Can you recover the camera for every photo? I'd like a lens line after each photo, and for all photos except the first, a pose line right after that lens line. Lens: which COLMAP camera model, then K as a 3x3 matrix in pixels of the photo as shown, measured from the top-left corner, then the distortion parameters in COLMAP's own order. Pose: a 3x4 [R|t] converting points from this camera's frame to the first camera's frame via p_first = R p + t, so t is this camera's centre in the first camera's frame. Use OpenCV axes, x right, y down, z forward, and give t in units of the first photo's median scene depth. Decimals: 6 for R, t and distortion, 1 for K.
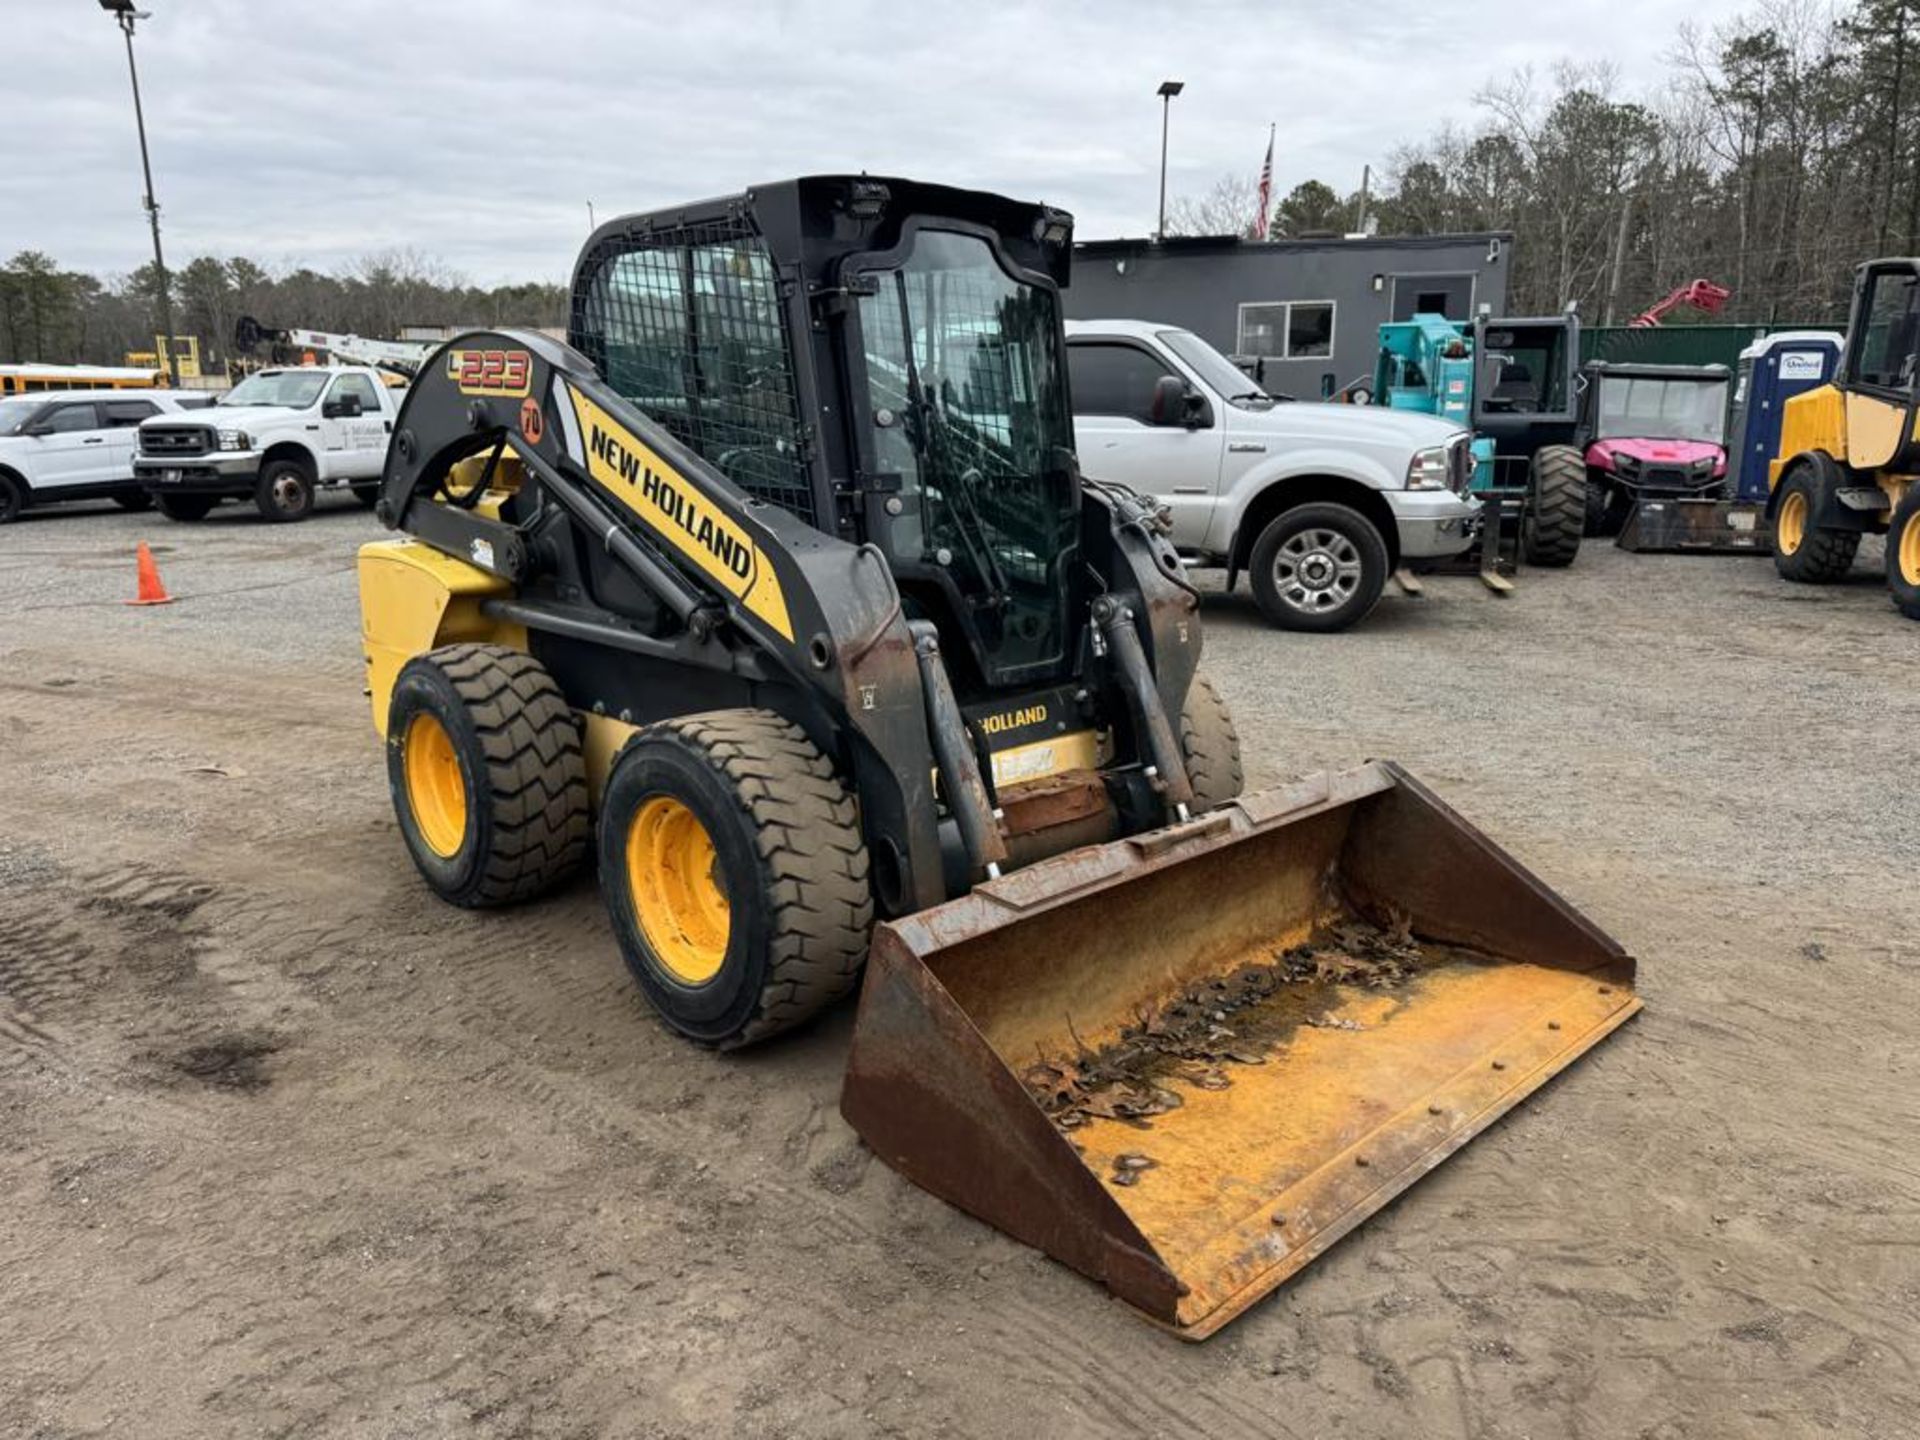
lens RADIAL K [[1356.0, 0, 967.3], [0, 1356.0, 719.9], [0, 0, 1]] dist [0.049806, -0.065589]
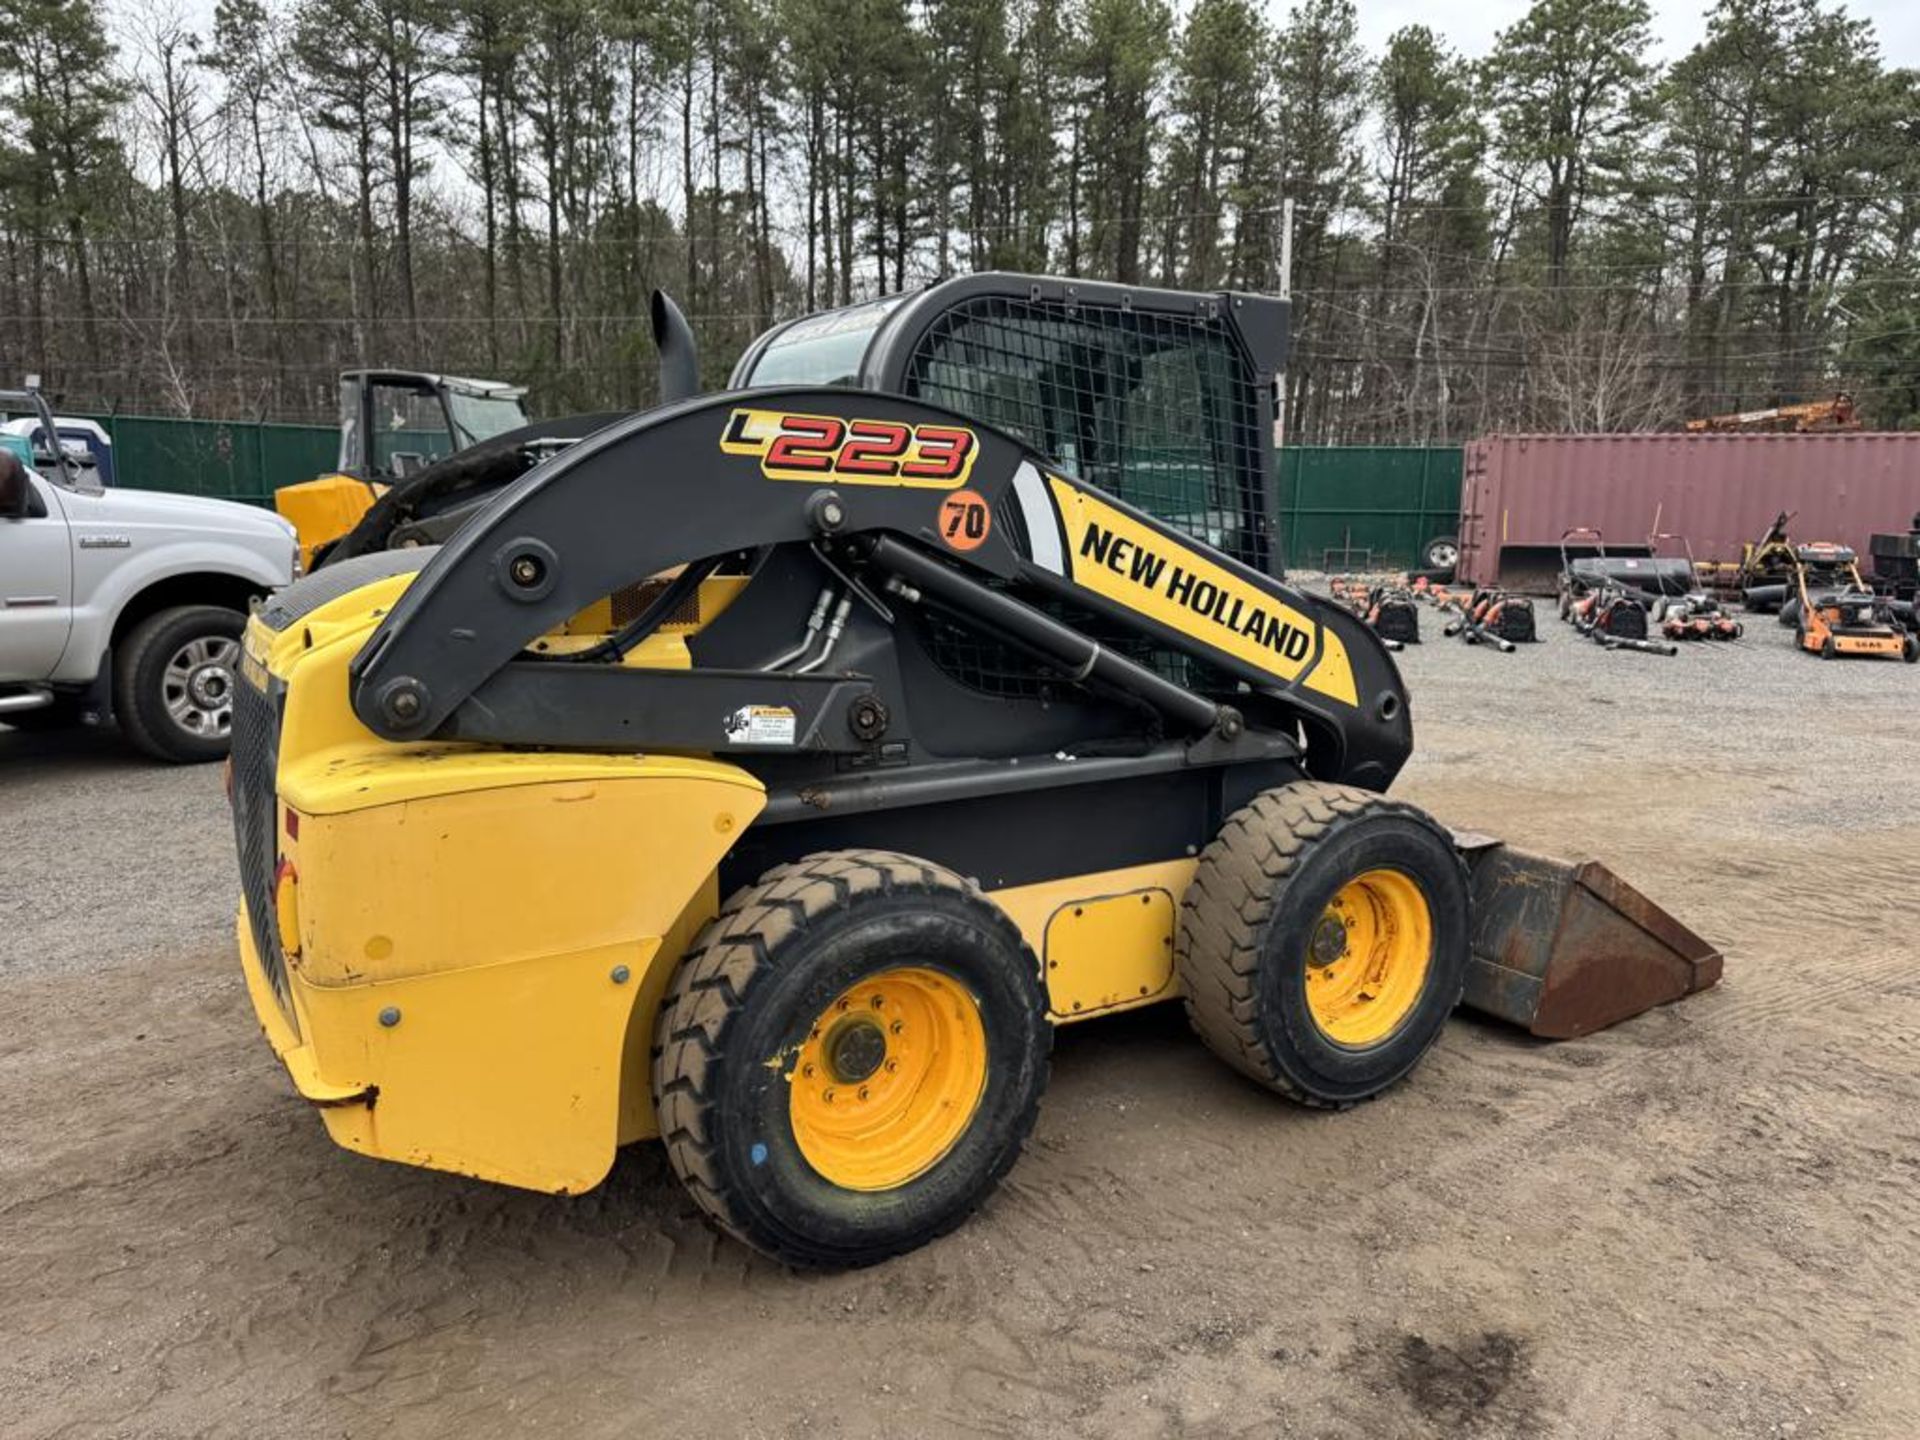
lens RADIAL K [[1352.3, 0, 973.8], [0, 1352.3, 711.8], [0, 0, 1]] dist [0.038347, -0.040519]
pose [[0.207269, -0.147451, 0.967108, -1.065632], [0.210032, 0.972231, 0.103218, -0.195060], [-0.955472, 0.181730, 0.232482, 0.853339]]
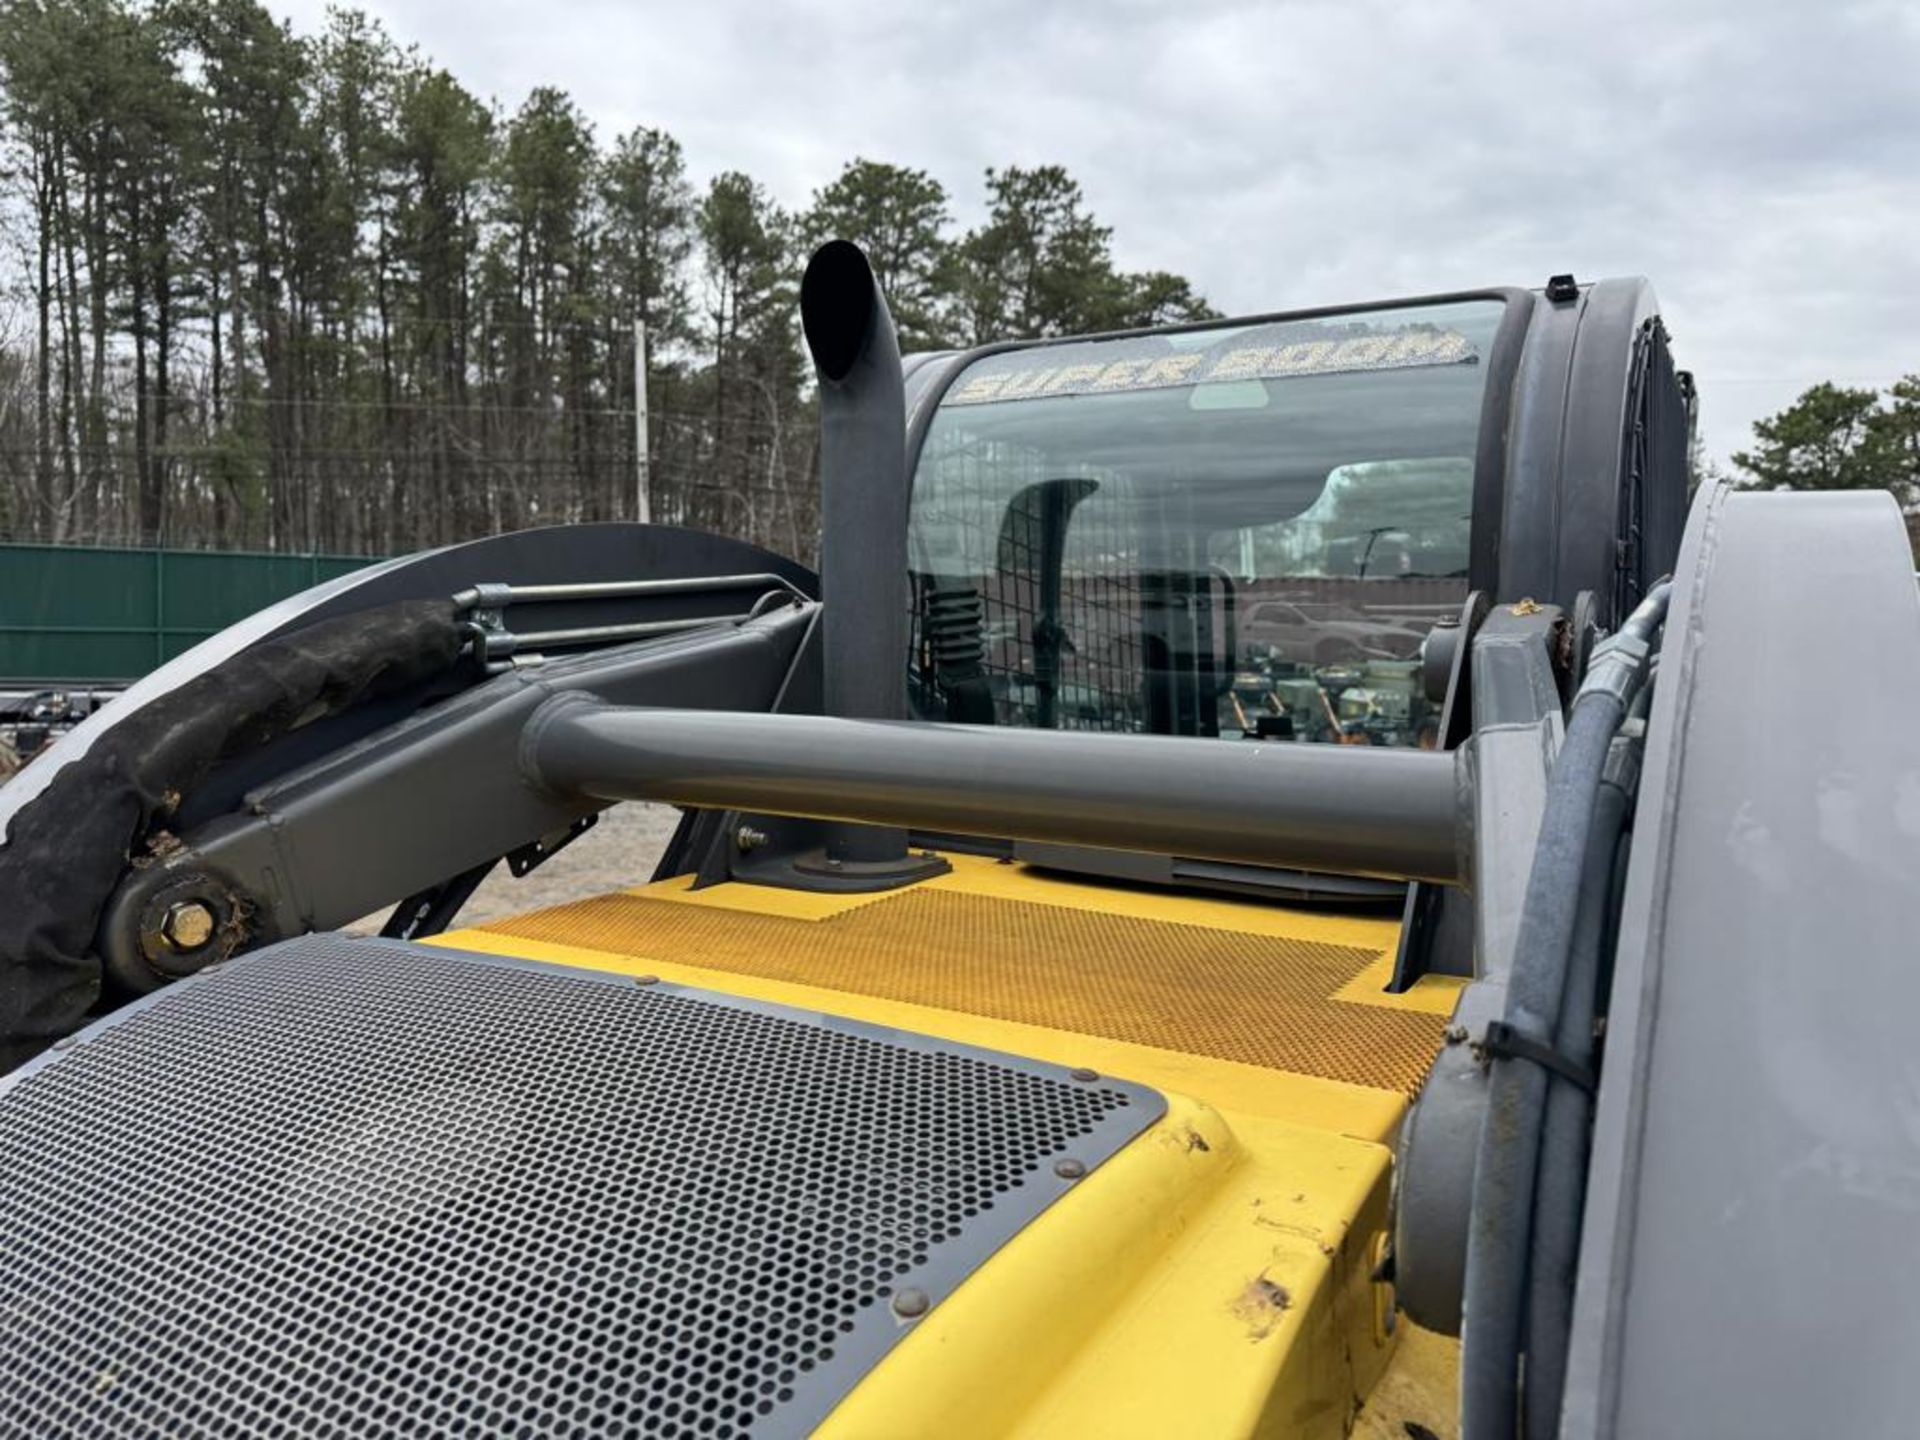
lens RADIAL K [[1355.8, 0, 964.7], [0, 1355.8, 730.1], [0, 0, 1]] dist [0.042167, -0.045967]
pose [[-0.273312, -0.074075, 0.959069, -0.590971], [0.203401, 0.970036, 0.132886, -0.325906], [-0.940175, 0.231395, -0.250055, 1.291449]]
